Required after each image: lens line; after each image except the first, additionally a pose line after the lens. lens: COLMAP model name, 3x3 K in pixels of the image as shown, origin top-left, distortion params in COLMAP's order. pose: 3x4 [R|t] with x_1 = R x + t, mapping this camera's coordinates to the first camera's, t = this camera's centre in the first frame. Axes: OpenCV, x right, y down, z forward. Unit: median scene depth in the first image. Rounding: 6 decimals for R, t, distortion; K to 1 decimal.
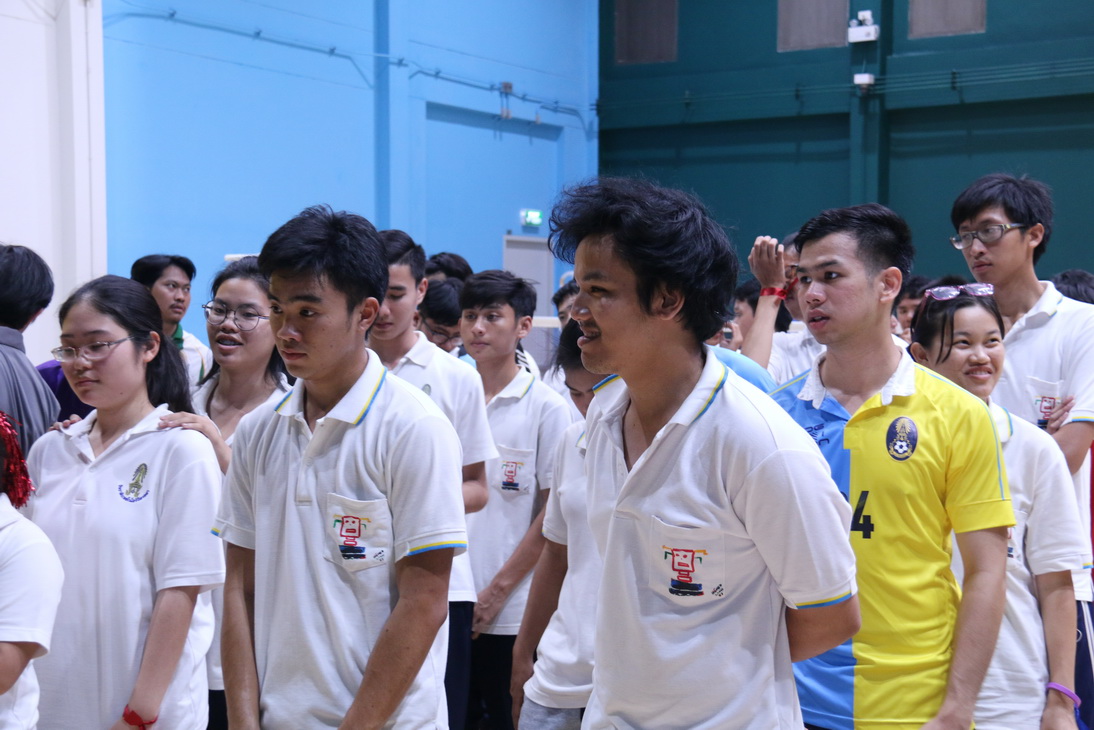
lens RADIAL K [[1783.7, 0, 546.0], [0, 1783.7, 364.9], [0, 0, 1]] dist [0.258132, 0.000000]
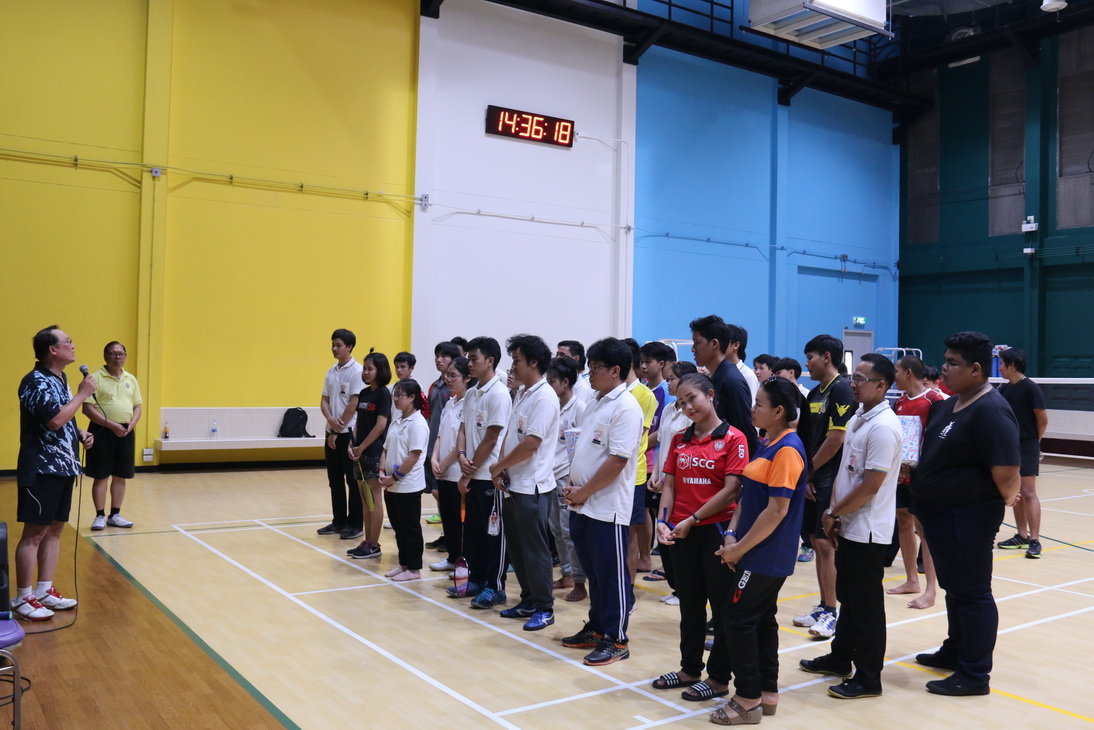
lens RADIAL K [[970.2, 0, 548.0], [0, 970.2, 362.1], [0, 0, 1]] dist [-0.080463, -0.001481]
pose [[0.902975, 0.017912, -0.429320, 0.146537], [-0.032538, 0.999112, -0.026751, 0.004247], [0.428460, 0.038125, 0.902756, -0.124089]]
